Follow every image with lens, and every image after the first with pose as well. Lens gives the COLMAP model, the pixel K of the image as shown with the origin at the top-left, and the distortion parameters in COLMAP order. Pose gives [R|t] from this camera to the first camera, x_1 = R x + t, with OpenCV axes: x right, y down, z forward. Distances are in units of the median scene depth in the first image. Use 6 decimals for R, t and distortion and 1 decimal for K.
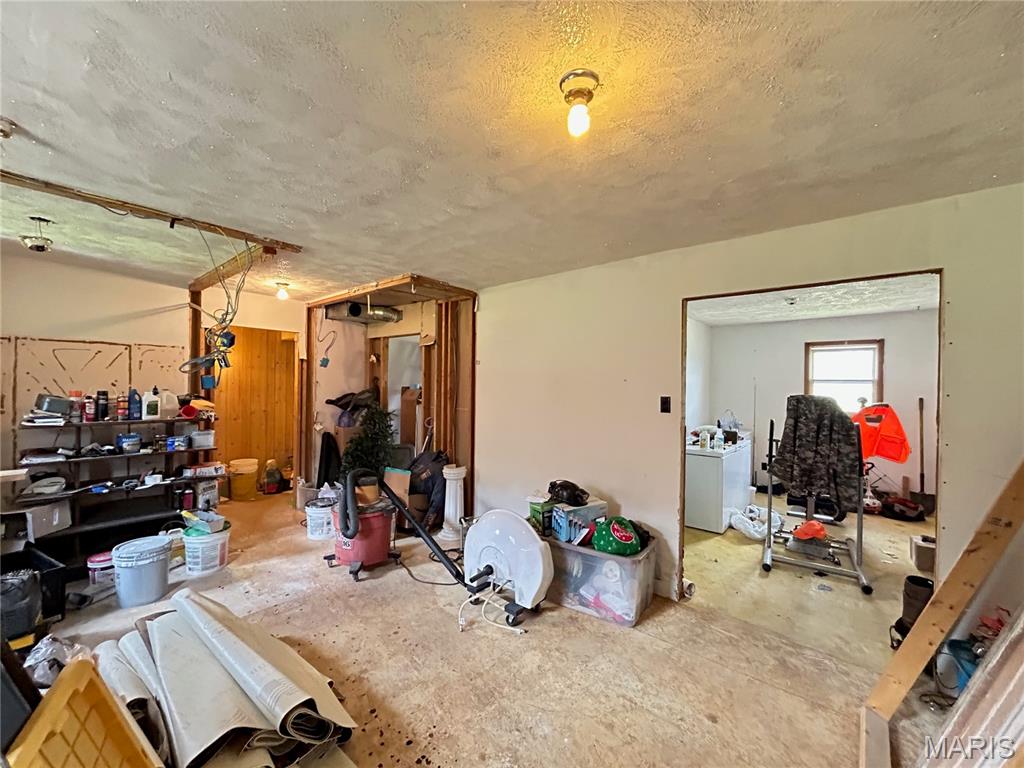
lens RADIAL K [[416.1, 0, 510.0], [0, 416.1, 382.4], [0, 0, 1]] dist [-0.000882, -0.000199]
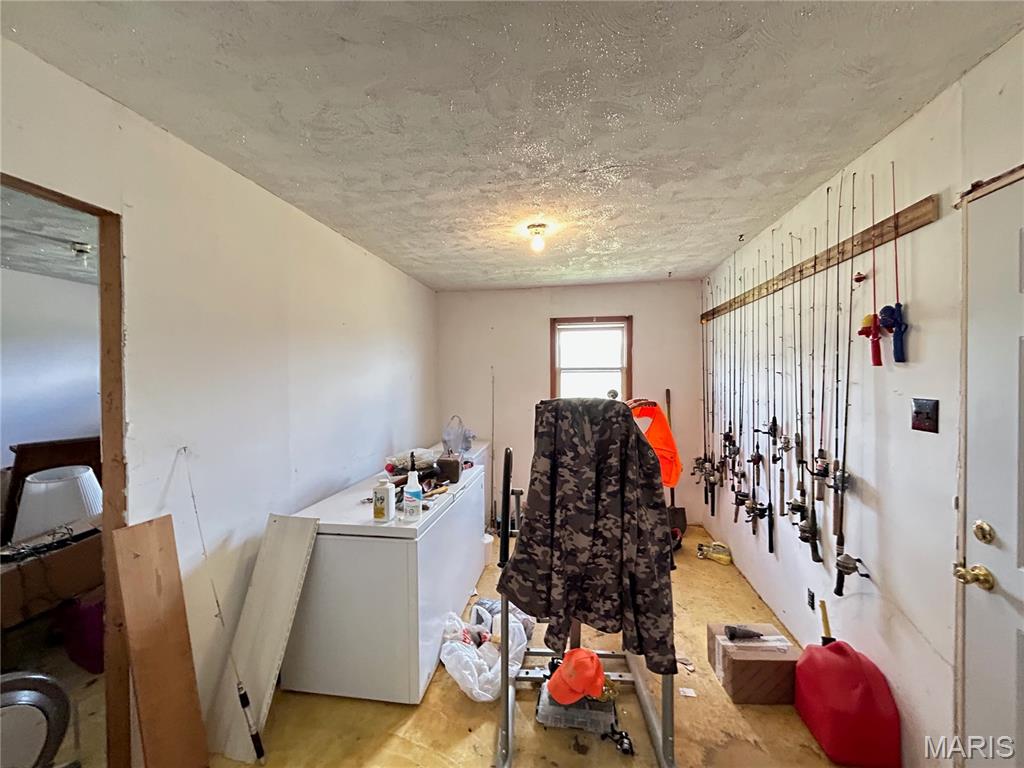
lens RADIAL K [[416.1, 0, 510.0], [0, 416.1, 382.4], [0, 0, 1]] dist [-0.000882, -0.000199]
pose [[0.856593, -0.022819, 0.515488, 0.440199], [0.013760, 0.999677, 0.021388, 0.004014], [-0.515809, -0.011227, 0.856630, 0.671796]]
